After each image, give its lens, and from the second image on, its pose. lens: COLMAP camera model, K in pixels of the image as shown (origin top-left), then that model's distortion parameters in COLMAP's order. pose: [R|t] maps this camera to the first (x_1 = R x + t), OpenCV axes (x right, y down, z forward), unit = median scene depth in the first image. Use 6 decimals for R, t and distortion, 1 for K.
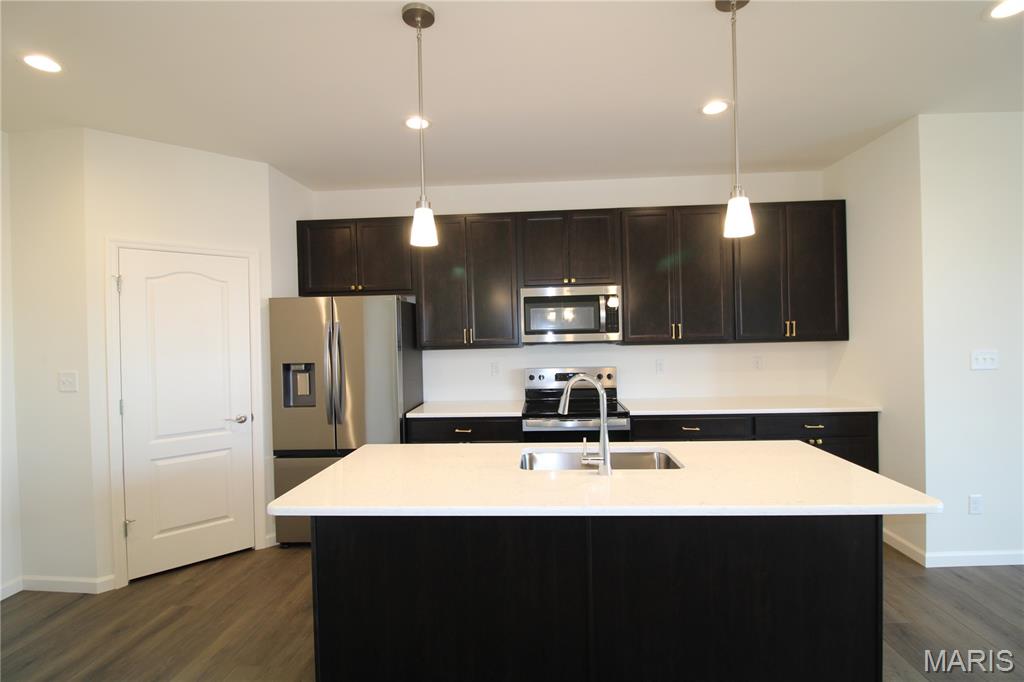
lens RADIAL K [[473.1, 0, 509.1], [0, 473.1, 342.0], [0, 0, 1]] dist [-0.008491, -0.006941]
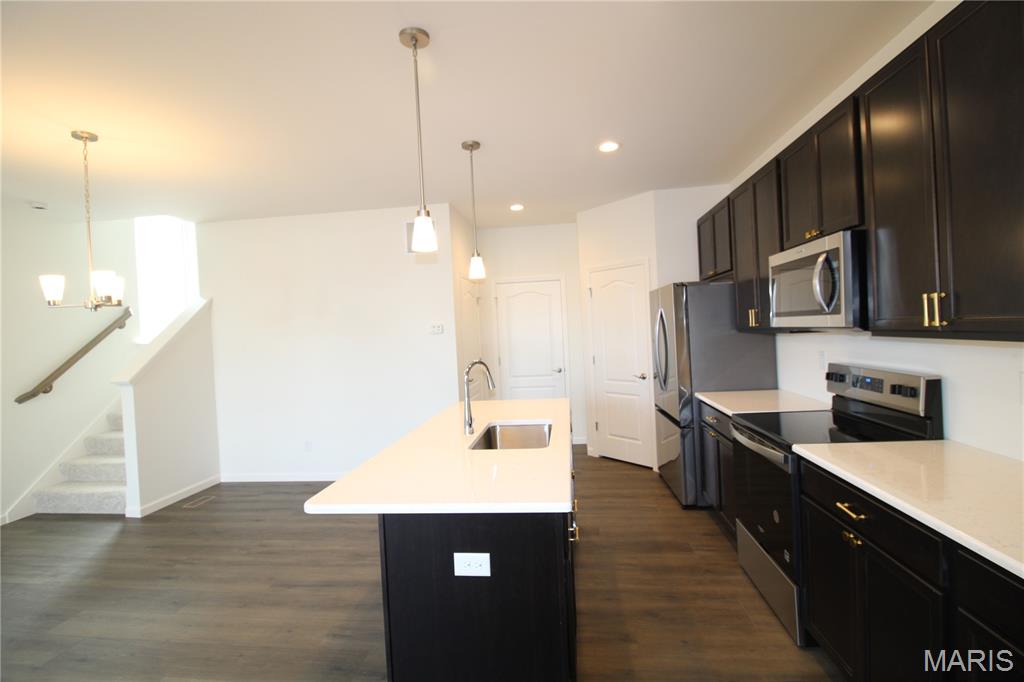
lens RADIAL K [[473.1, 0, 506.7], [0, 473.1, 336.1], [0, 0, 1]] dist [-0.008491, -0.006941]
pose [[-0.052405, 0.039134, -0.997859, 2.120556], [0.032141, 0.998780, 0.037482, -0.069868], [0.998109, -0.030108, -0.053599, 1.547844]]
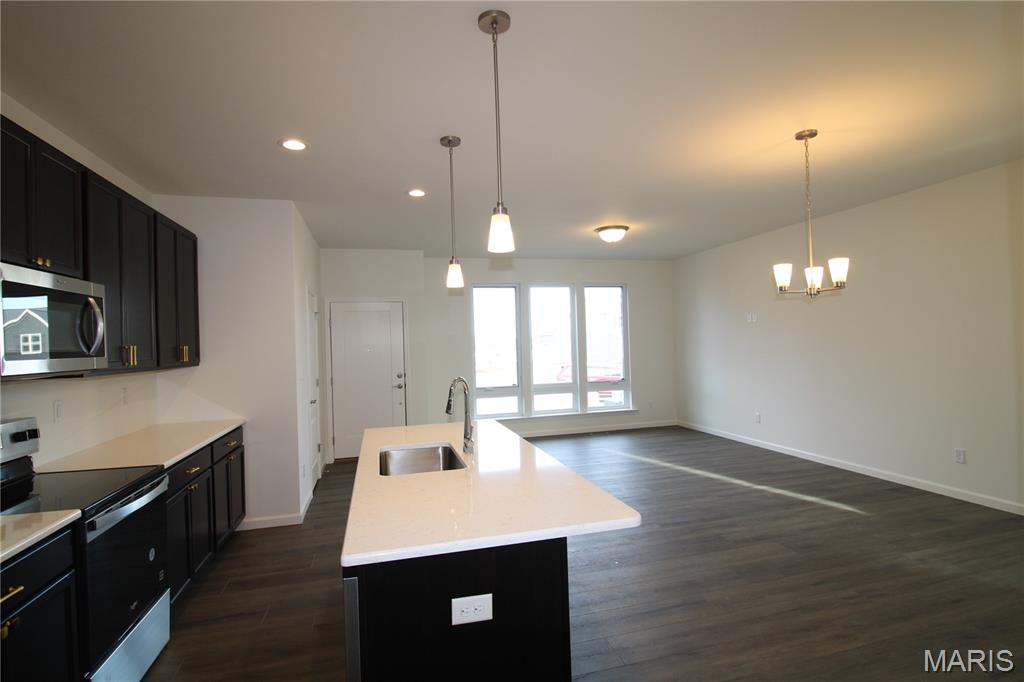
lens RADIAL K [[513.4, 0, 511.1], [0, 513.4, 336.2], [0, 0, 1]] dist [-0.012367, -0.005437]
pose [[-0.311397, 0.044470, 0.949239, -1.562995], [0.055146, 0.998067, -0.028667, 0.006965], [-0.948678, 0.043420, -0.313248, 1.731655]]
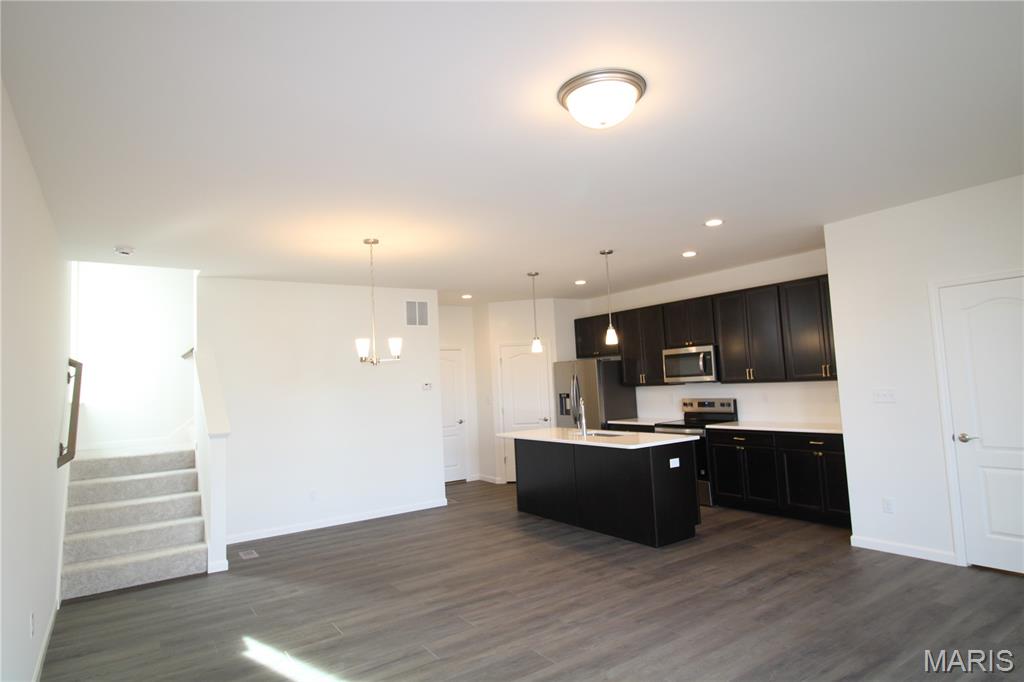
lens RADIAL K [[584.7, 0, 507.9], [0, 584.7, 335.1], [0, 0, 1]] dist [0.005894, -0.004136]
pose [[0.604686, -0.070457, -0.793341, 3.457564], [0.021478, 0.997160, -0.072188, -0.071444], [0.796174, 0.026612, 0.604482, -1.788123]]
